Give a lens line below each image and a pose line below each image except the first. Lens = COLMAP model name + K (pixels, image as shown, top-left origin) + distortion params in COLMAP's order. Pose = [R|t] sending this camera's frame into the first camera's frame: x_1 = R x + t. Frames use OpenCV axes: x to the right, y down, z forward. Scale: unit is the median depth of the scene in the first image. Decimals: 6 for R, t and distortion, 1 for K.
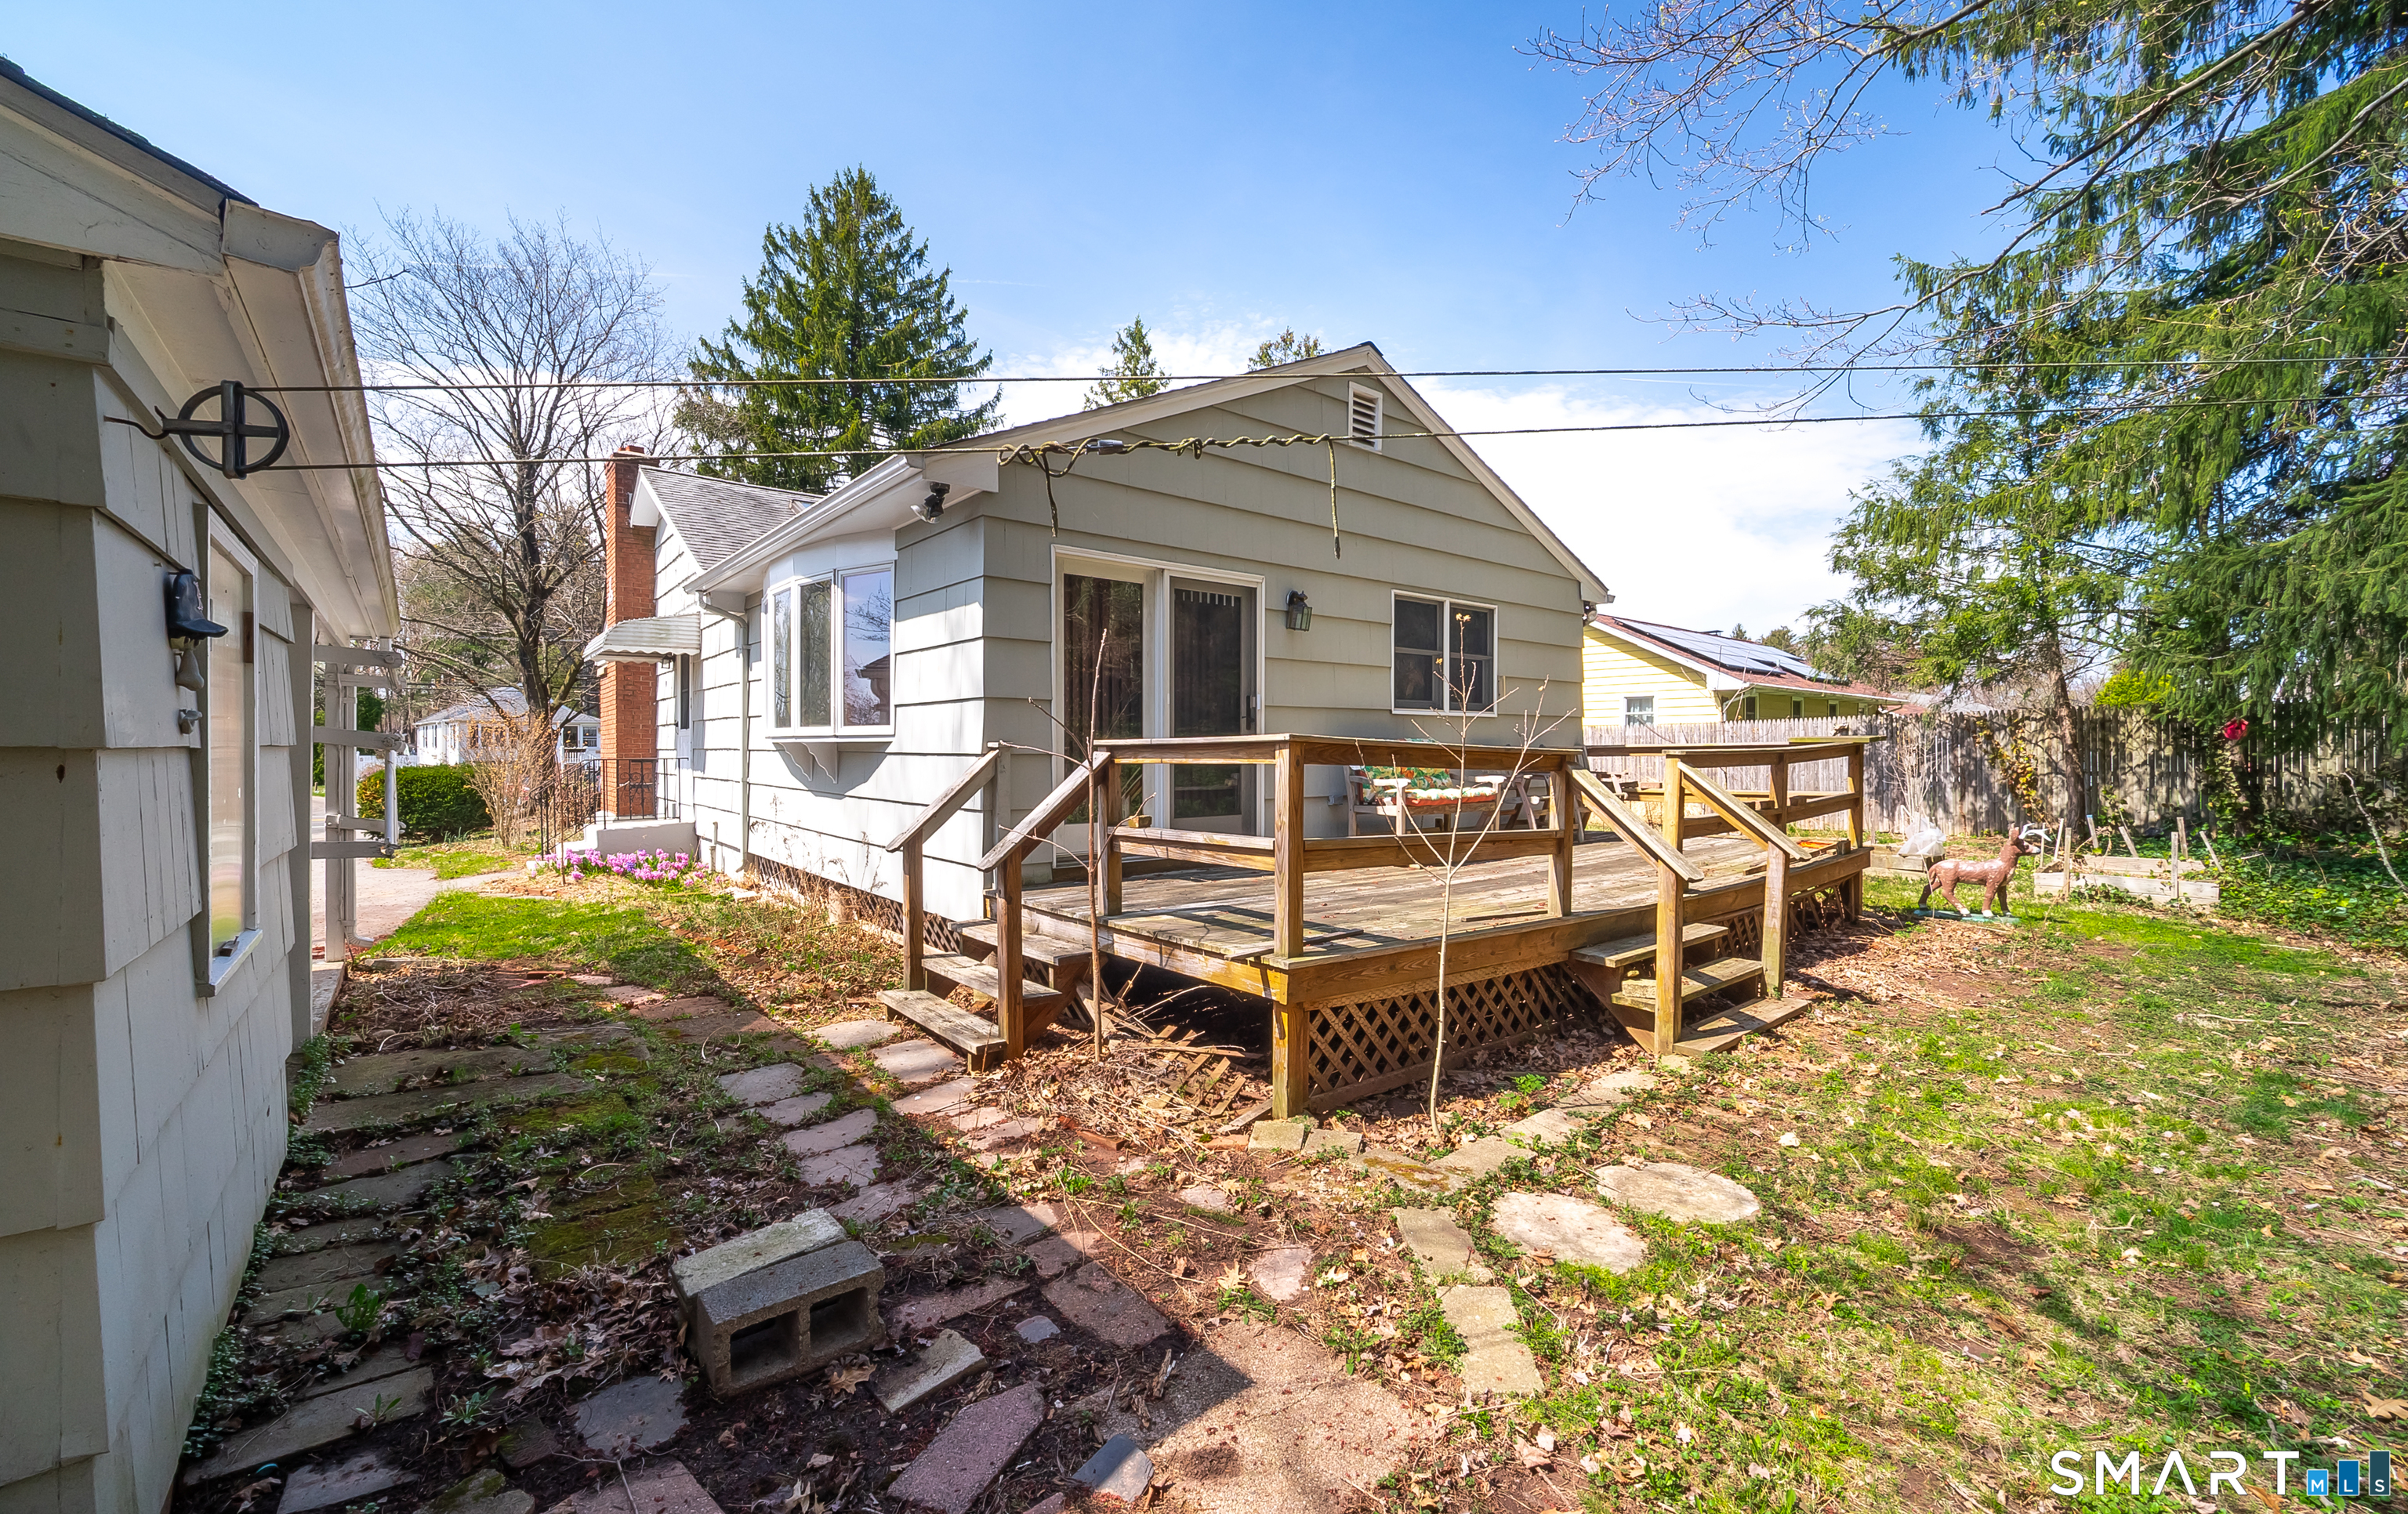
lens RADIAL K [[957.4, 0, 1184.5], [0, 957.4, 769.8], [0, 0, 1]] dist [-0.000681, 0.000365]
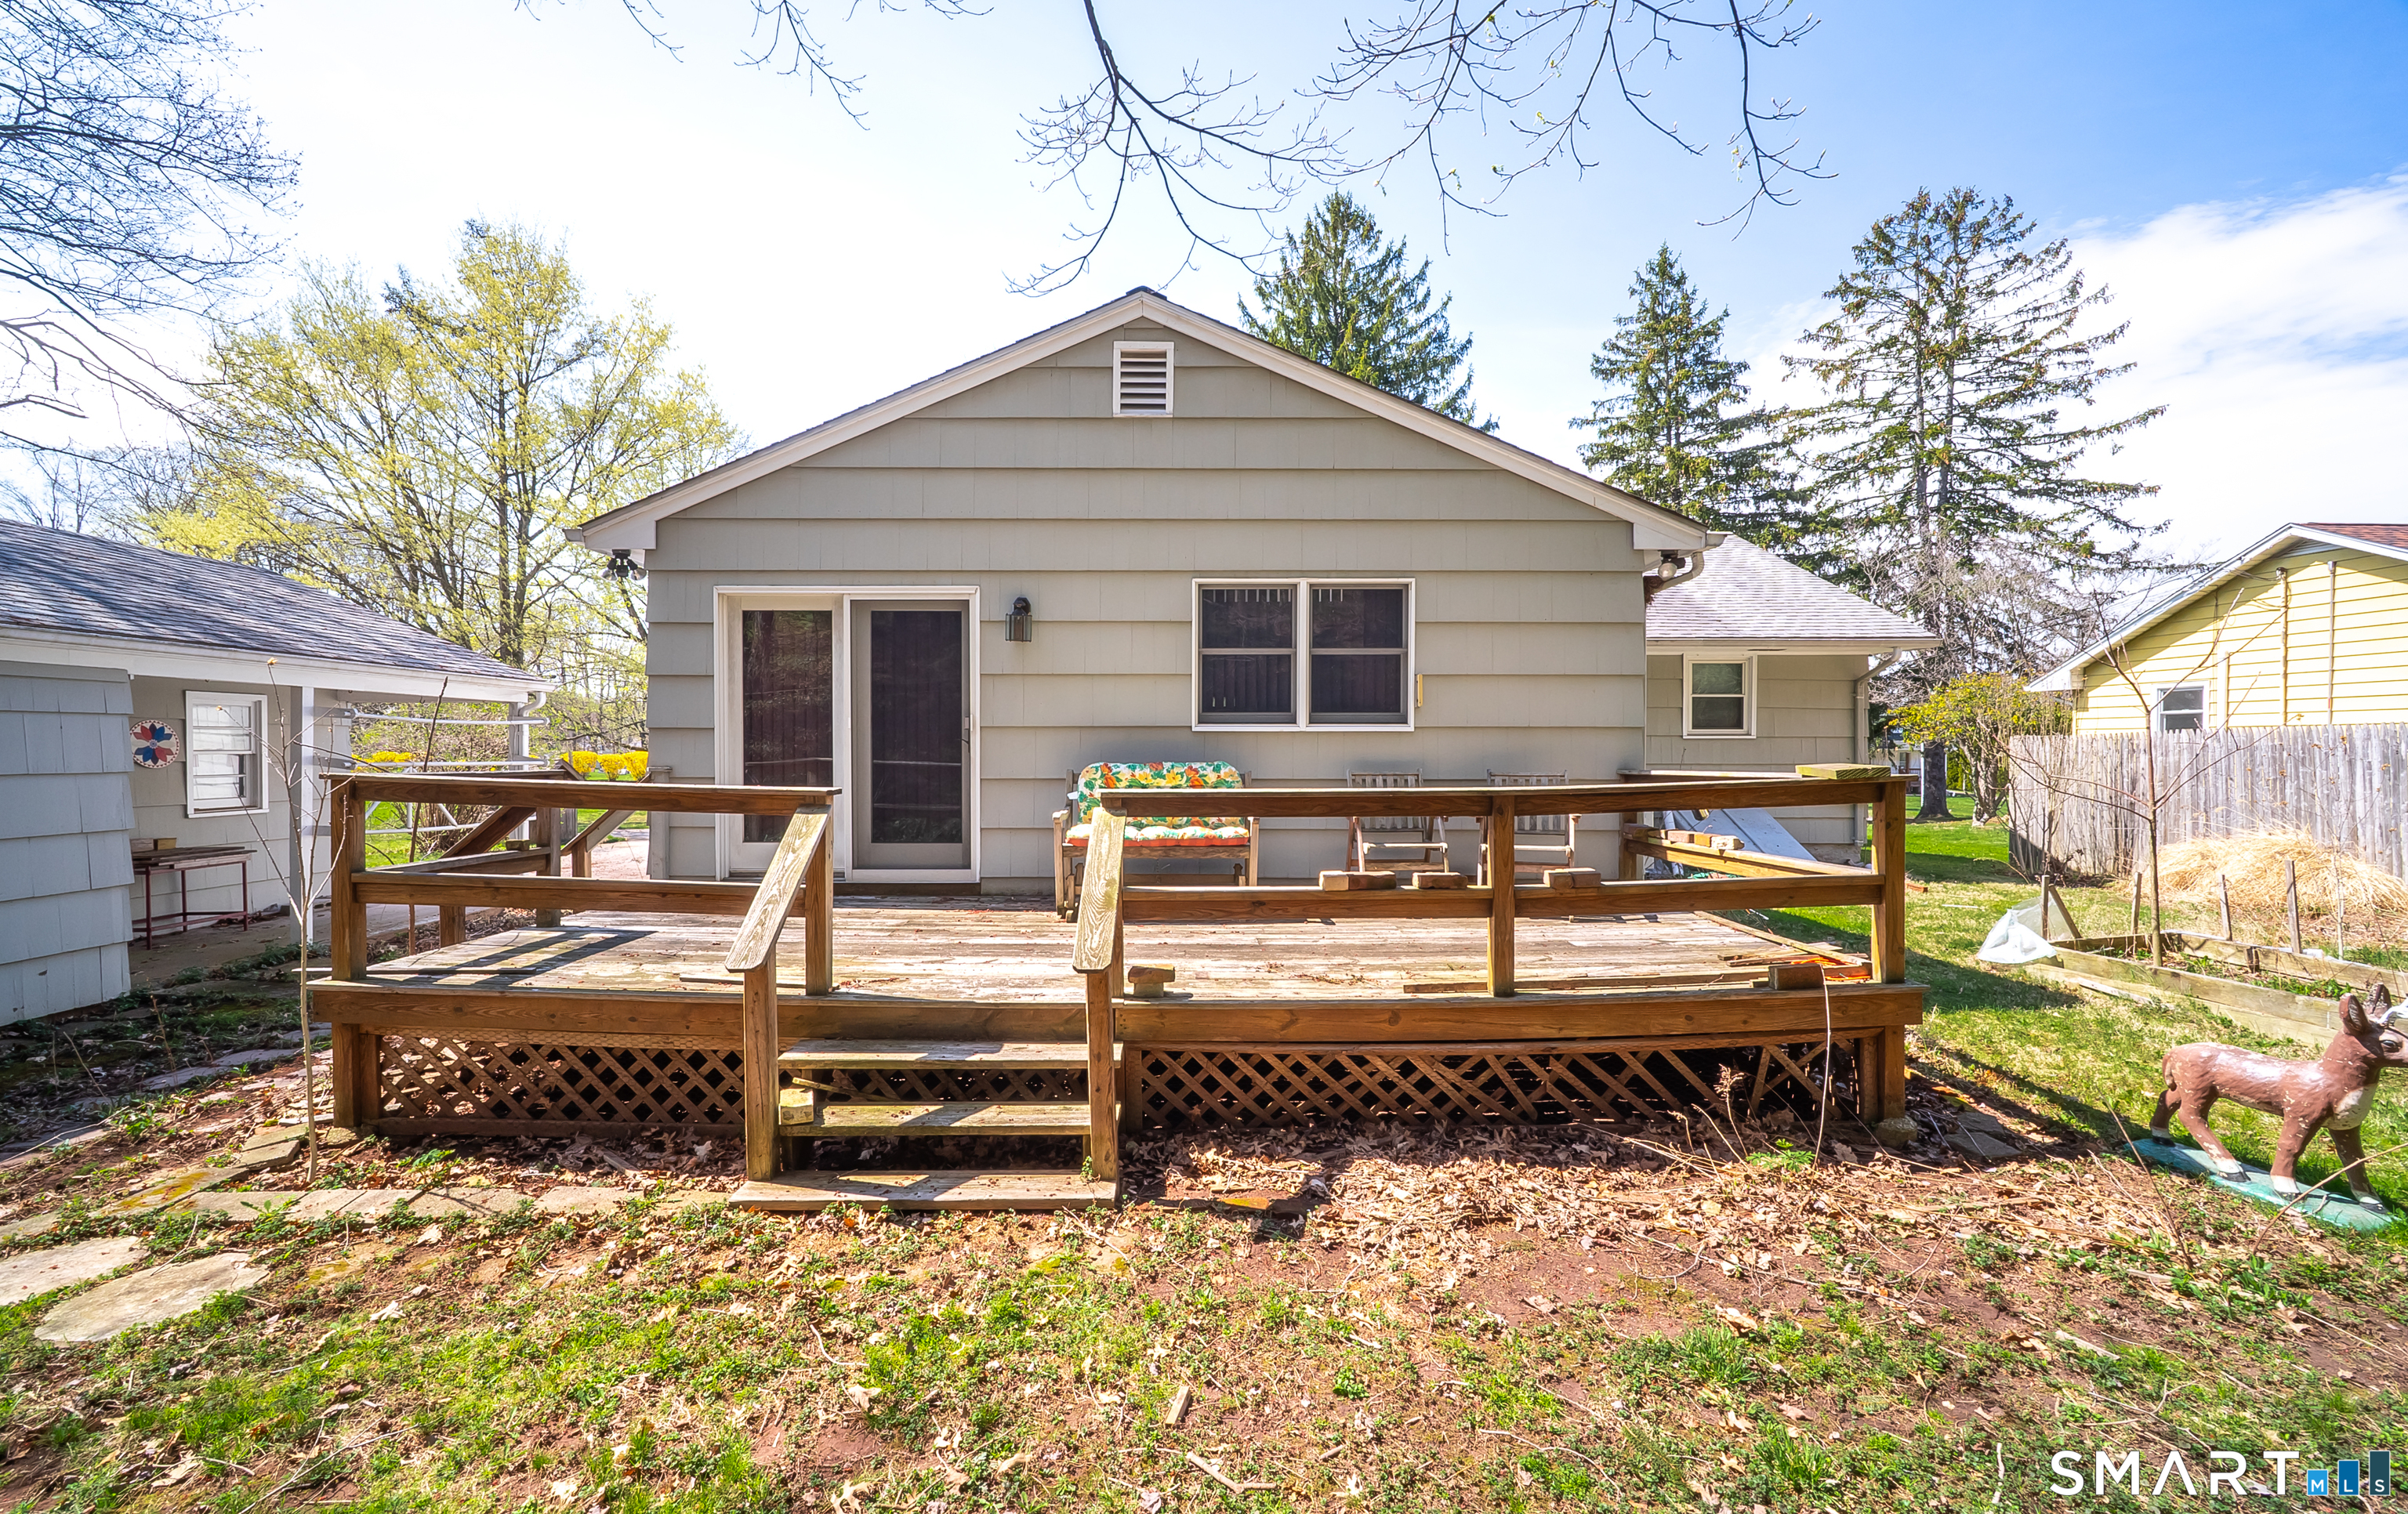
lens RADIAL K [[957.4, 0, 1184.5], [0, 957.4, 769.8], [0, 0, 1]] dist [-0.000681, 0.000365]
pose [[0.781785, 0.016727, -0.623324, 0.791532], [-0.016380, 0.999846, 0.006287, -0.033246], [0.623333, 0.005295, 0.781938, 0.389392]]
